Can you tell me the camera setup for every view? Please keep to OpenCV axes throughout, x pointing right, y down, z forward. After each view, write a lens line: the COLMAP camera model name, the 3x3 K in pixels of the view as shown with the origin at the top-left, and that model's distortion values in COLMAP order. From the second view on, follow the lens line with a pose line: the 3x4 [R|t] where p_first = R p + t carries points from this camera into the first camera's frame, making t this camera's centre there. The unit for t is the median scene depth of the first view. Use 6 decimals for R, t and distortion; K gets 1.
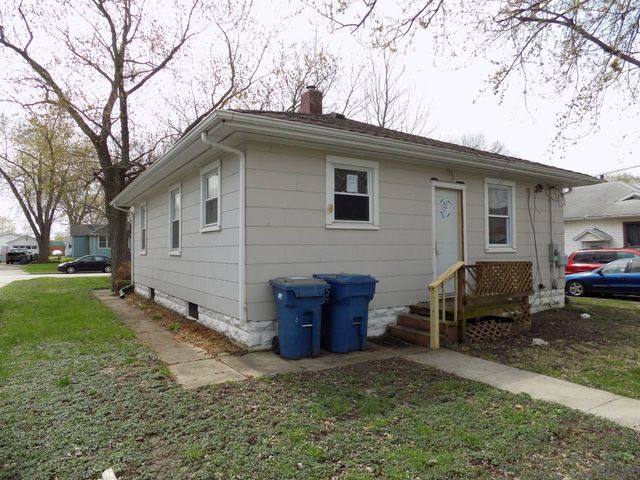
lens RADIAL K [[426.1, 0, 320.7], [0, 426.1, 242.4], [0, 0, 1]] dist [-0.020509, 0.010028]
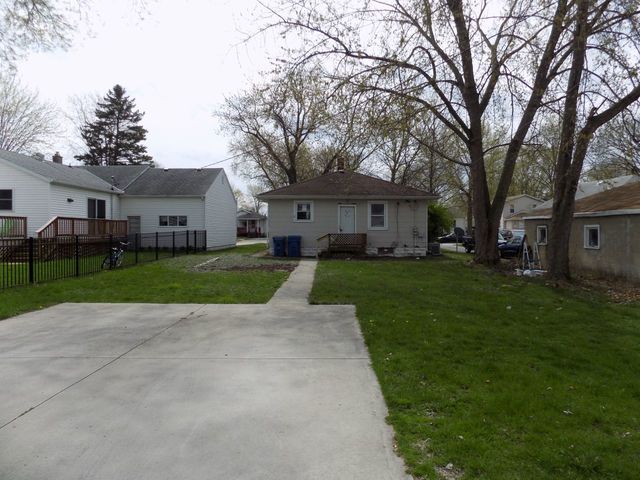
lens RADIAL K [[426.1, 0, 319.9], [0, 426.1, 238.8], [0, 0, 1]] dist [-0.020509, 0.010028]
pose [[0.831458, 0.020896, -0.555194, 1.924888], [0.000166, 0.999283, 0.037859, -0.026047], [0.555587, -0.031570, 0.830859, -1.584134]]
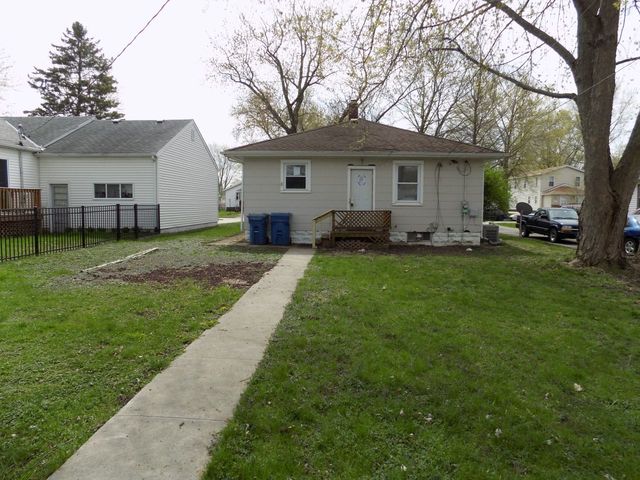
lens RADIAL K [[426.1, 0, 319.7], [0, 426.1, 238.7], [0, 0, 1]] dist [-0.020509, 0.010028]
pose [[0.811521, 0.060958, -0.581136, 1.399737], [-0.005140, 0.995250, 0.097219, -0.009537], [0.584301, -0.075908, 0.807979, -0.668508]]
